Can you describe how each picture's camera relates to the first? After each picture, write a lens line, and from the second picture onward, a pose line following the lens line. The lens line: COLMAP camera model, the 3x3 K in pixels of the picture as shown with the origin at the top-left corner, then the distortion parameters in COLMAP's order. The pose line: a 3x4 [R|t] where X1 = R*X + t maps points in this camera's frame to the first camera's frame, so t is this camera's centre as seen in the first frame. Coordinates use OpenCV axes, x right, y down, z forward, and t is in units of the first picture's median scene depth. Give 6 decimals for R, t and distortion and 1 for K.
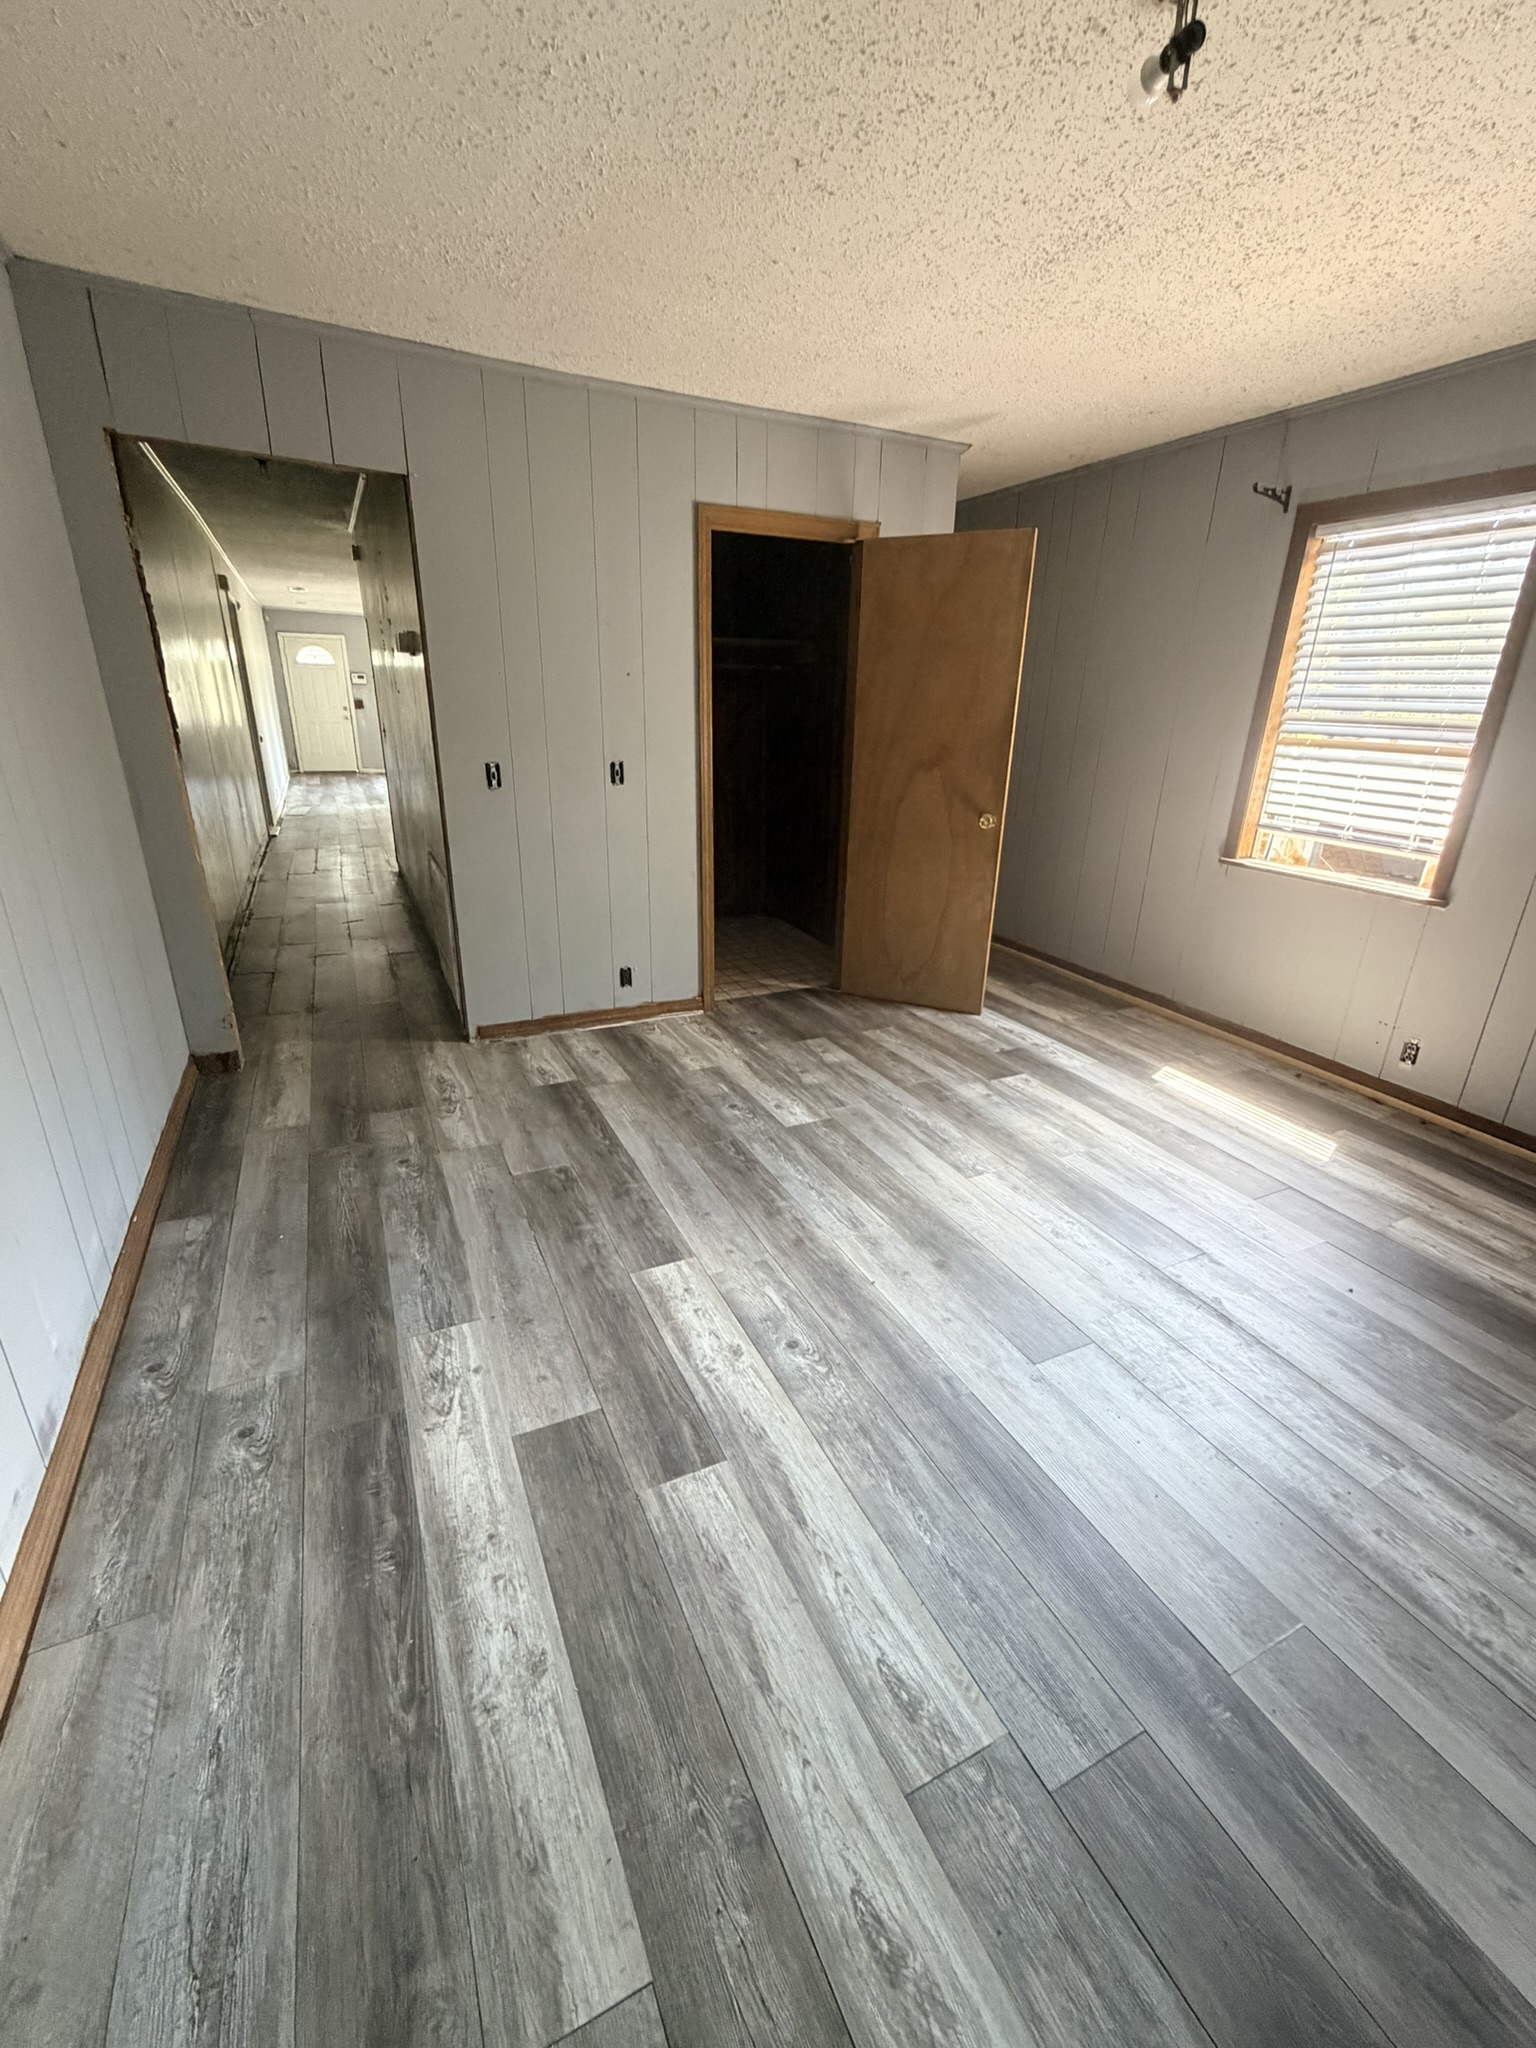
lens RADIAL K [[850.1, 0, 773.0], [0, 850.1, 1027.8], [0, 0, 1]] dist [-0.002091, 0.000664]
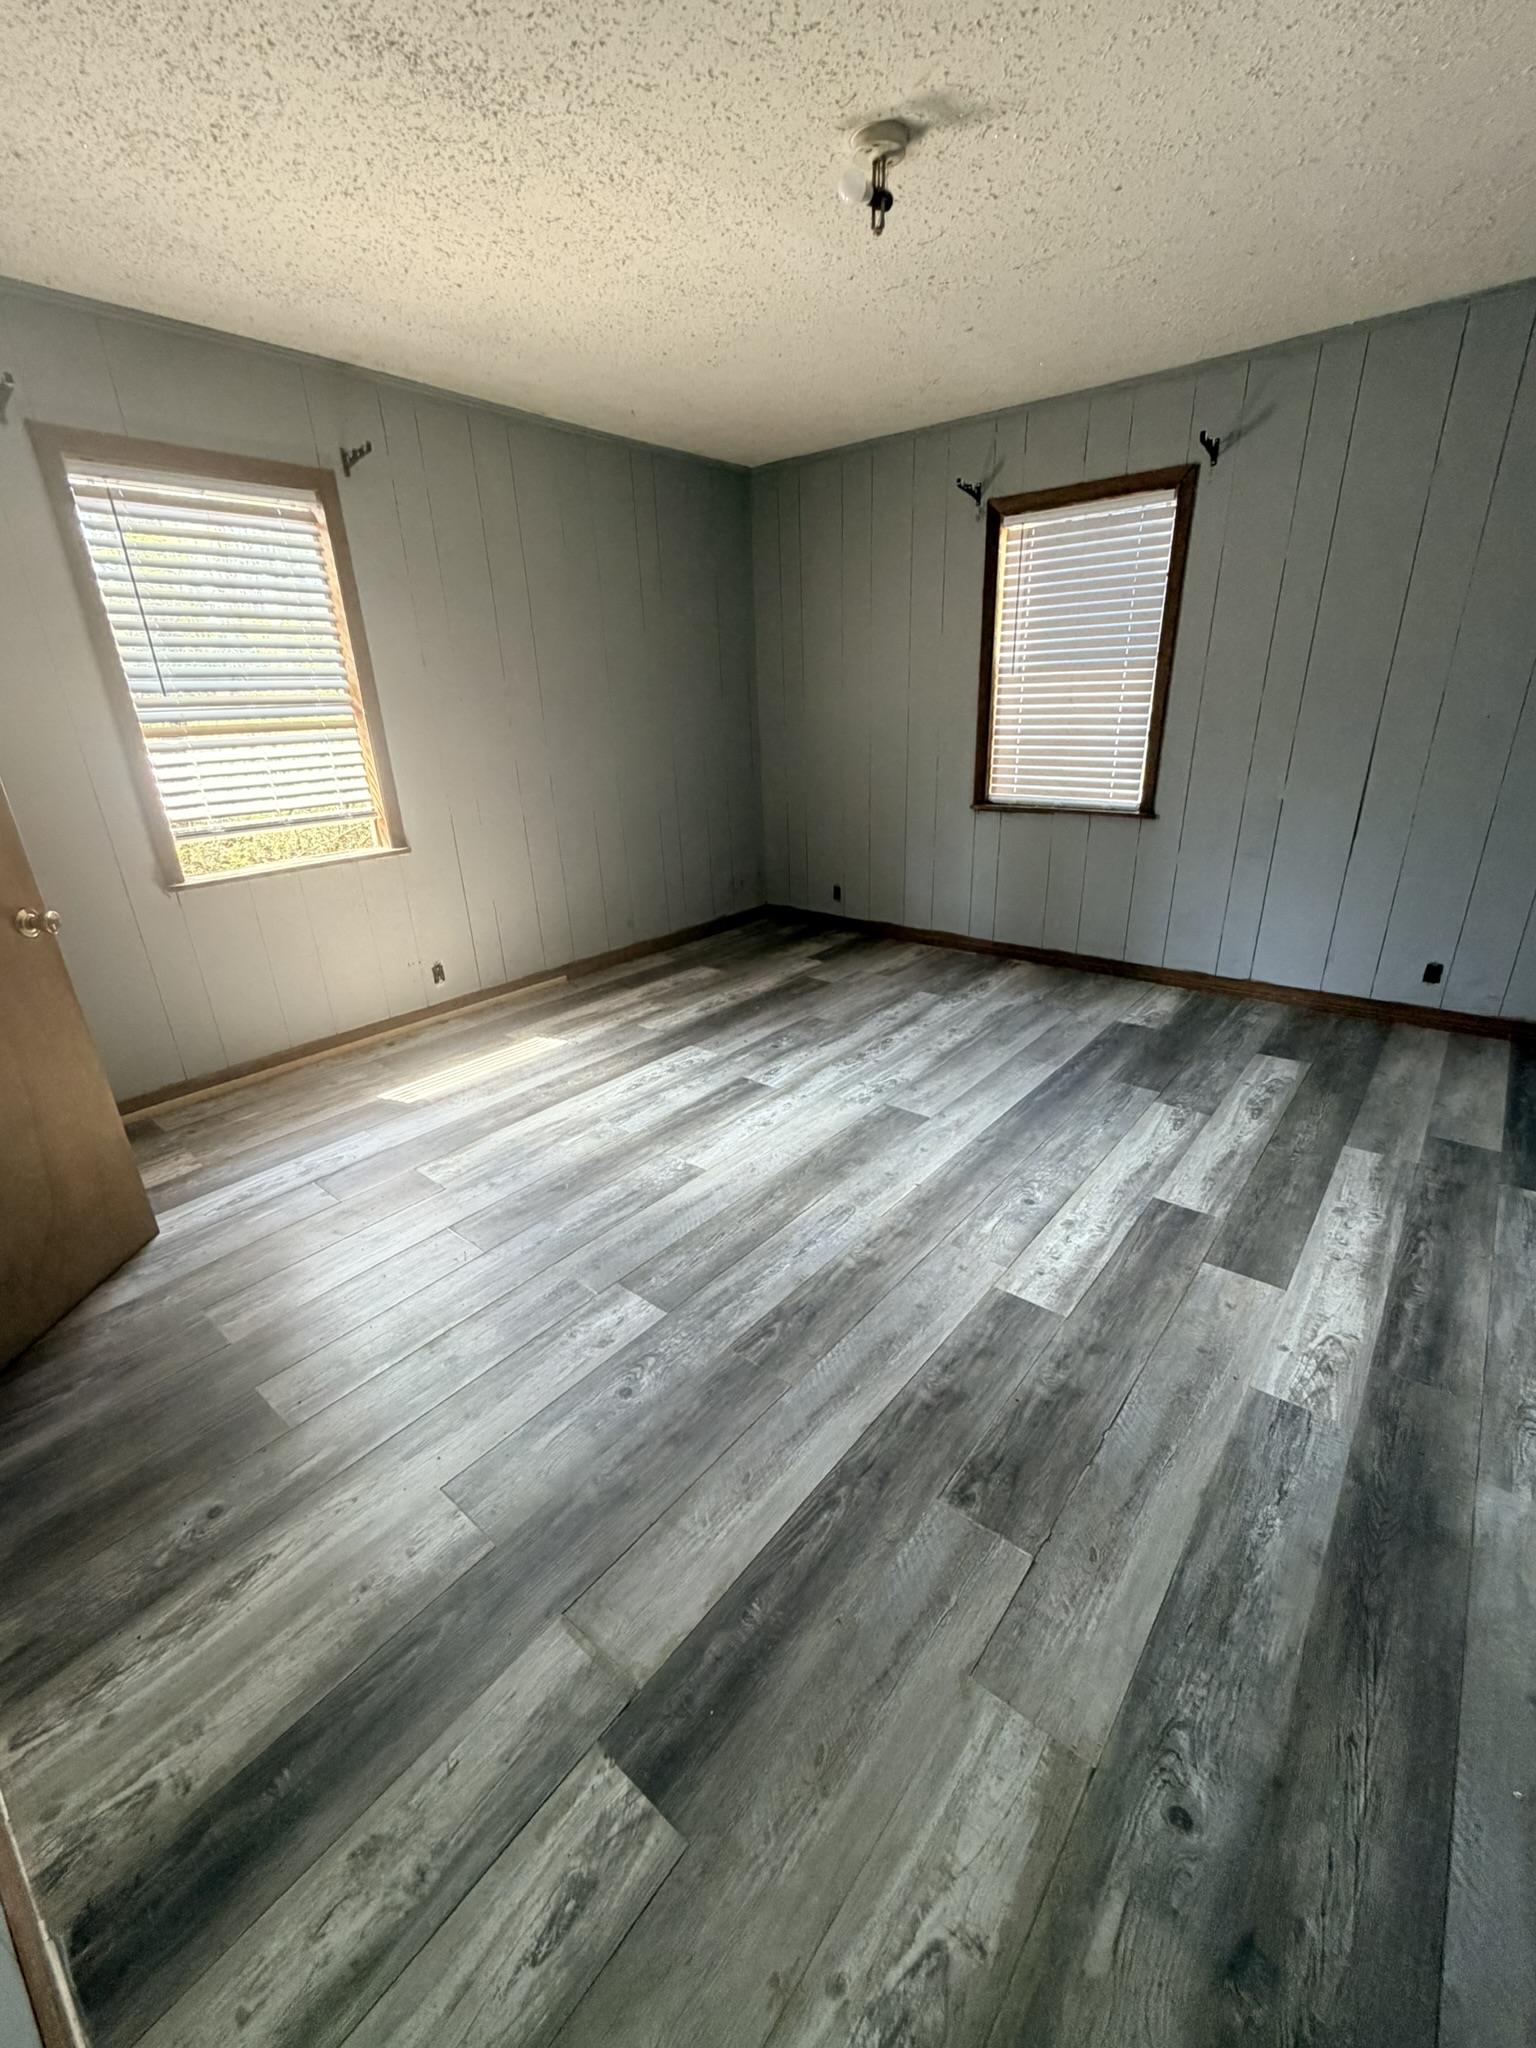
lens RADIAL K [[850.1, 0, 762.3], [0, 850.1, 1027.8], [0, 0, 1]] dist [-0.002091, 0.000664]
pose [[-0.400384, -0.357732, 0.843635, -0.698596], [0.351170, 0.790461, 0.501847, -0.521622], [-0.846388, 0.497191, -0.190864, 1.314719]]
